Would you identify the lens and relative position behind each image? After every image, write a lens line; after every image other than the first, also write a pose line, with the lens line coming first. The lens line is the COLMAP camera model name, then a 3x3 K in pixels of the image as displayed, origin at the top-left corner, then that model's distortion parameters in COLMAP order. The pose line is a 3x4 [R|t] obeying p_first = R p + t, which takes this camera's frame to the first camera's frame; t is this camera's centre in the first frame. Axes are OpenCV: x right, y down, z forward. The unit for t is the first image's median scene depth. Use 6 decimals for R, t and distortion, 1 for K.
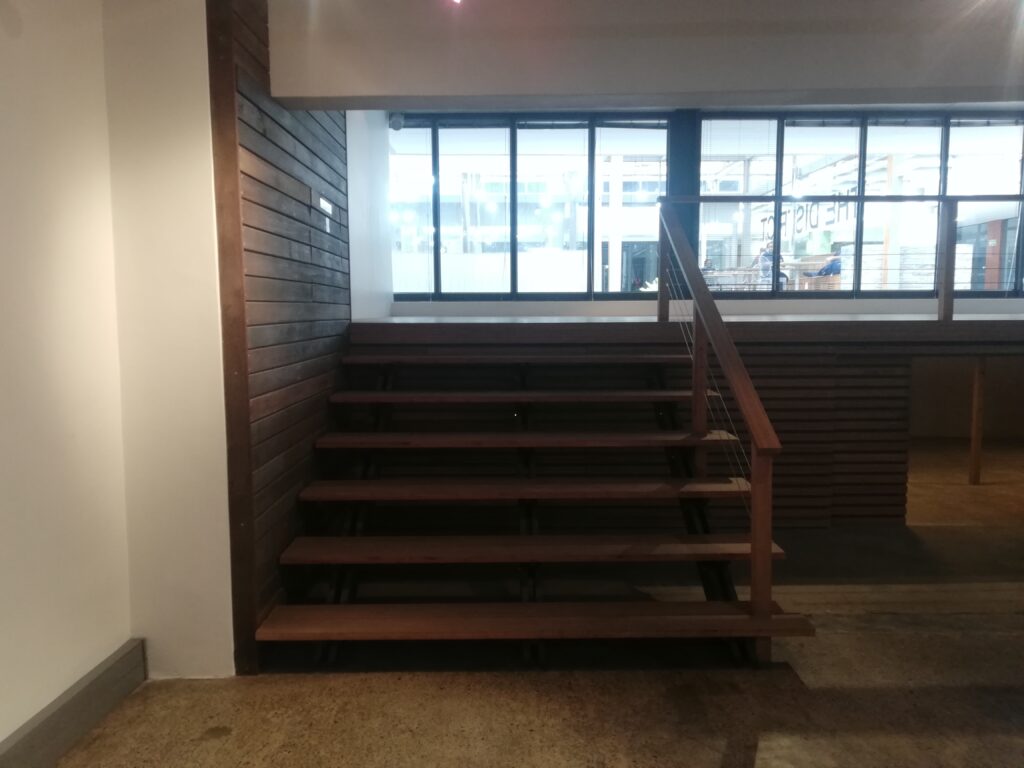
lens RADIAL K [[766.3, 0, 510.1], [0, 766.3, 380.7], [0, 0, 1]] dist [0.045787, -0.053350]
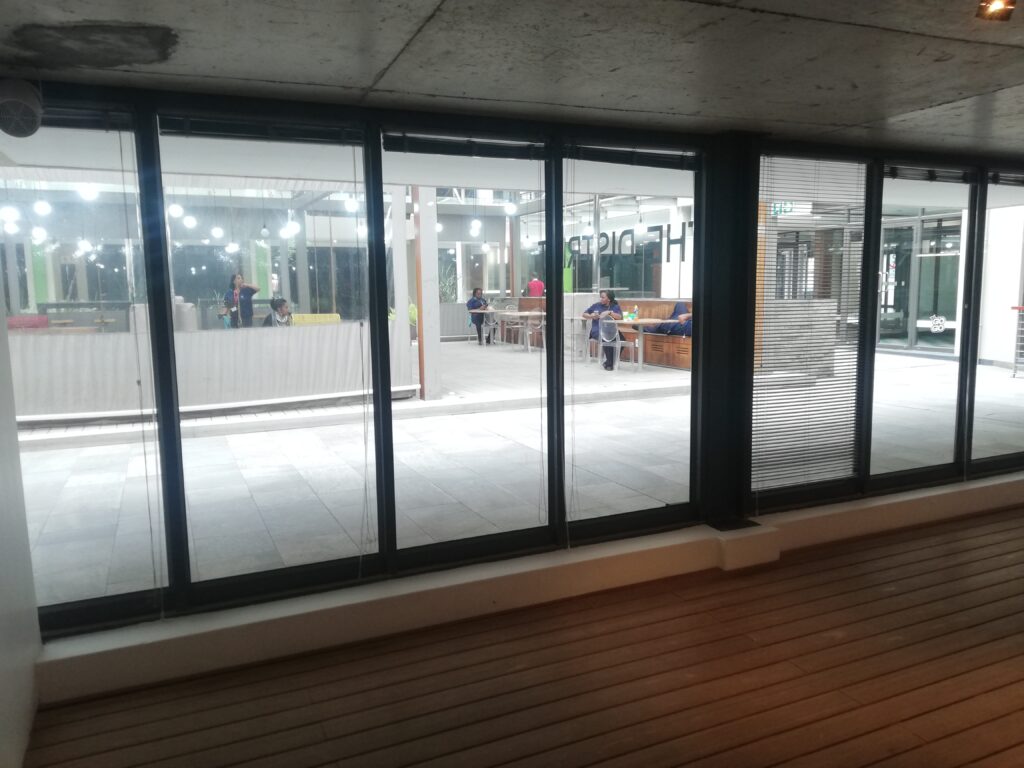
lens RADIAL K [[766.3, 0, 510.1], [0, 766.3, 380.7], [0, 0, 1]] dist [0.045787, -0.053350]
pose [[0.899229, -0.071652, 0.431570, -0.108757], [0.056570, 0.997258, 0.047700, -0.227928], [-0.433805, -0.018480, 0.900817, 0.626160]]
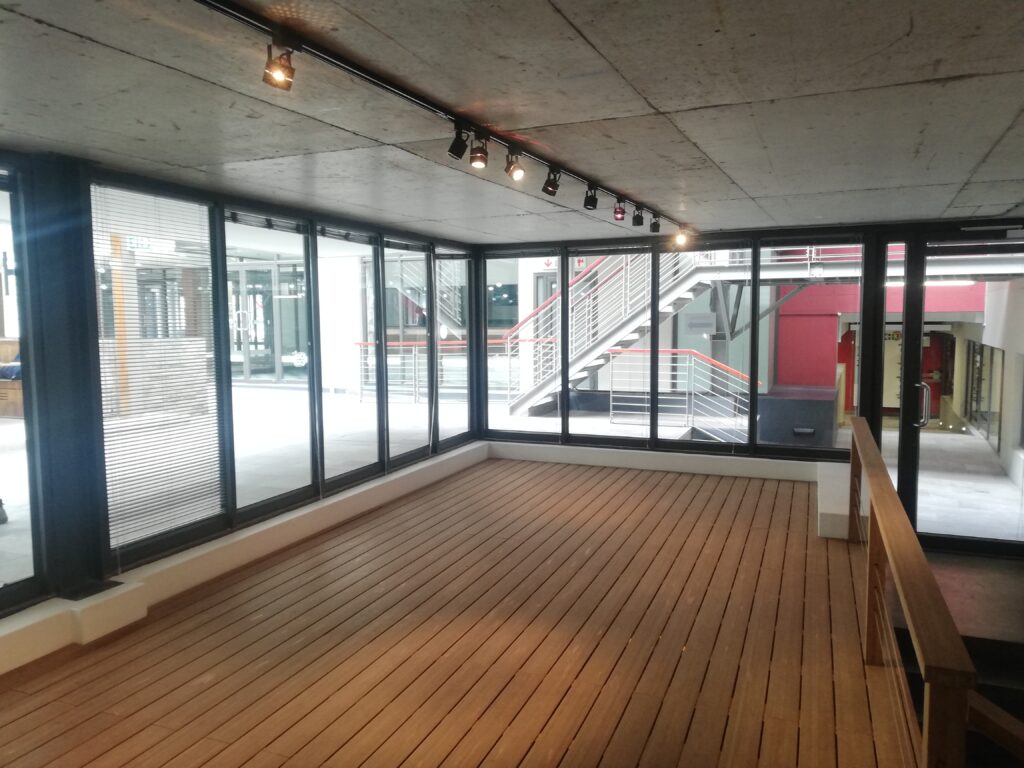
lens RADIAL K [[766.3, 0, 510.1], [0, 766.3, 380.7], [0, 0, 1]] dist [0.045787, -0.053350]
pose [[0.348594, -0.086284, 0.933294, -0.092450], [0.090607, 0.994192, 0.058071, -0.227491], [-0.932884, 0.064320, 0.354388, 0.617884]]
